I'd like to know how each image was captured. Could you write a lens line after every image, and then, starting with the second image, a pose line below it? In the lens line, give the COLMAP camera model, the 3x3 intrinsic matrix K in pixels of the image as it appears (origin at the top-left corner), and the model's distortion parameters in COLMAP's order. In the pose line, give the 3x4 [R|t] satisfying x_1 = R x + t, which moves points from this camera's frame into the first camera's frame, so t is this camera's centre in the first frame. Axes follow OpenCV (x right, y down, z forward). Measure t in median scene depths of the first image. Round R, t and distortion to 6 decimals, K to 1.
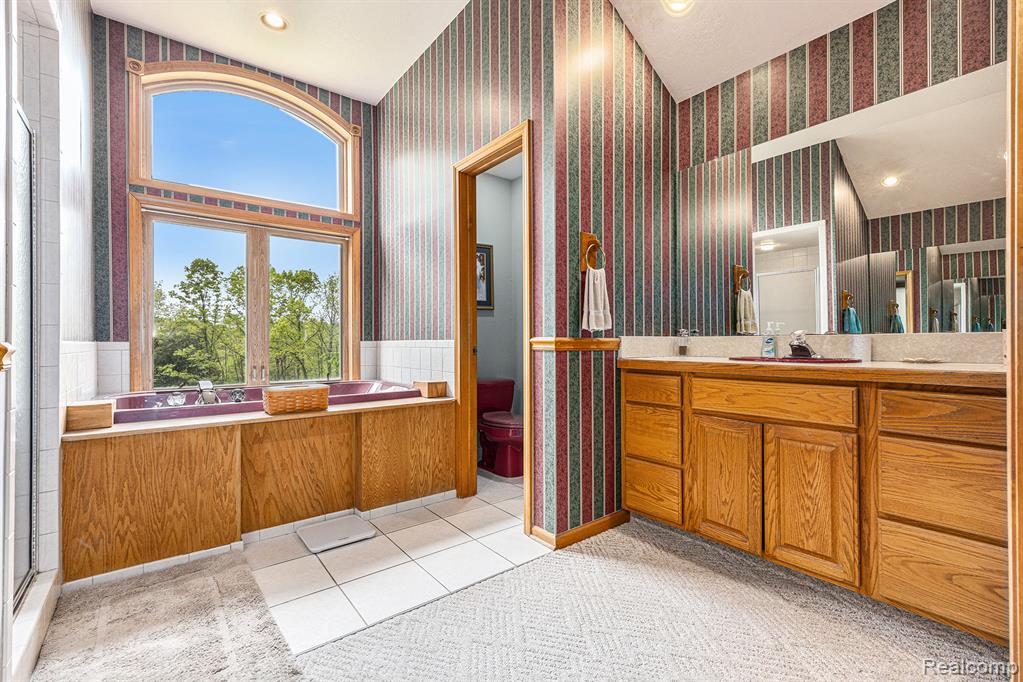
lens RADIAL K [[449.4, 0, 511.5], [0, 449.4, 341.0], [0, 0, 1]] dist [0.001617, 0.000466]
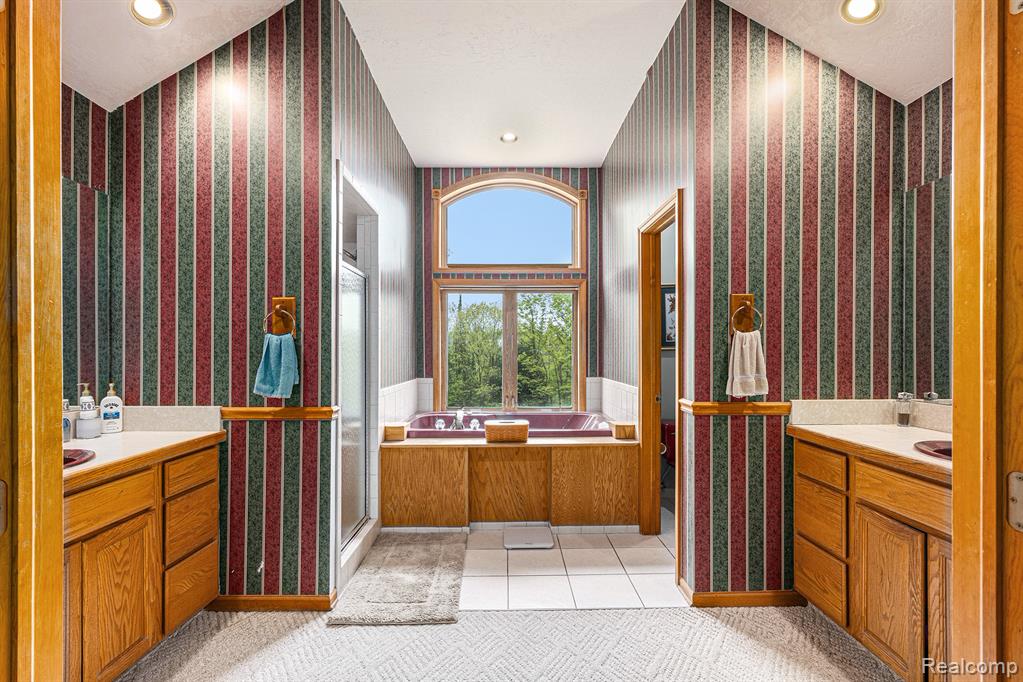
lens RADIAL K [[457.6, 0, 509.0], [0, 457.6, 352.9], [0, 0, 1]] dist [-0.002607, -0.000461]
pose [[0.794009, 0.003585, -0.607896, 0.352489], [0.002431, 0.999956, 0.009073, -0.116749], [0.607902, -0.008682, 0.793965, -0.081748]]
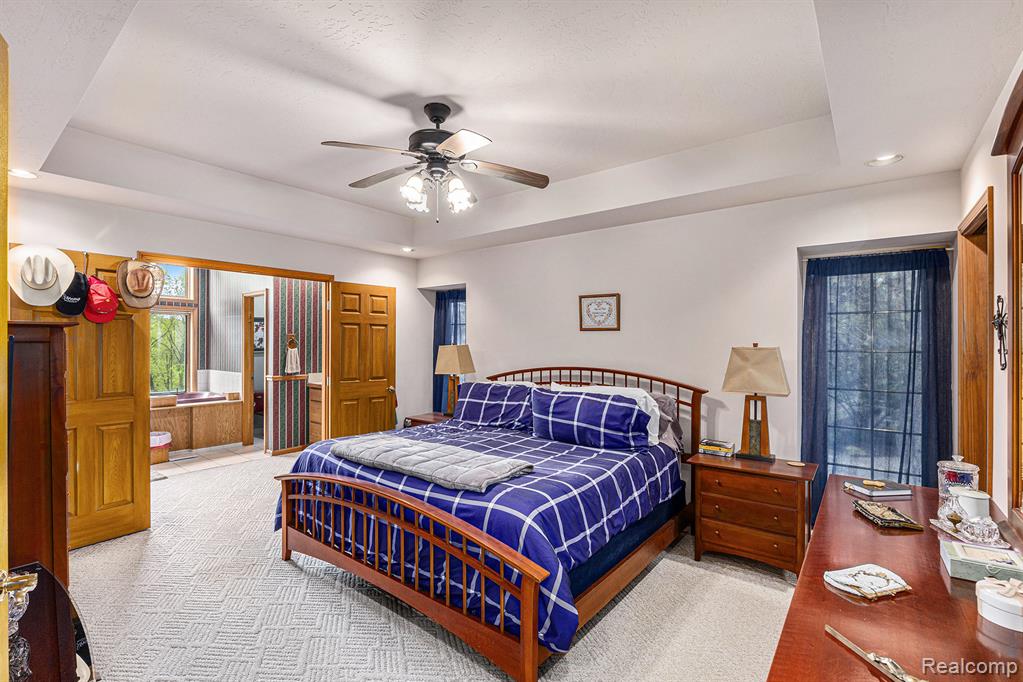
lens RADIAL K [[462.2, 0, 489.2], [0, 462.2, 344.9], [0, 0, 1]] dist [-0.003202, -0.000201]
pose [[0.979724, 0.005466, 0.200278, 0.706362], [-0.006594, 0.999966, 0.004968, -0.187995], [-0.200244, -0.006188, 0.979726, -1.687476]]
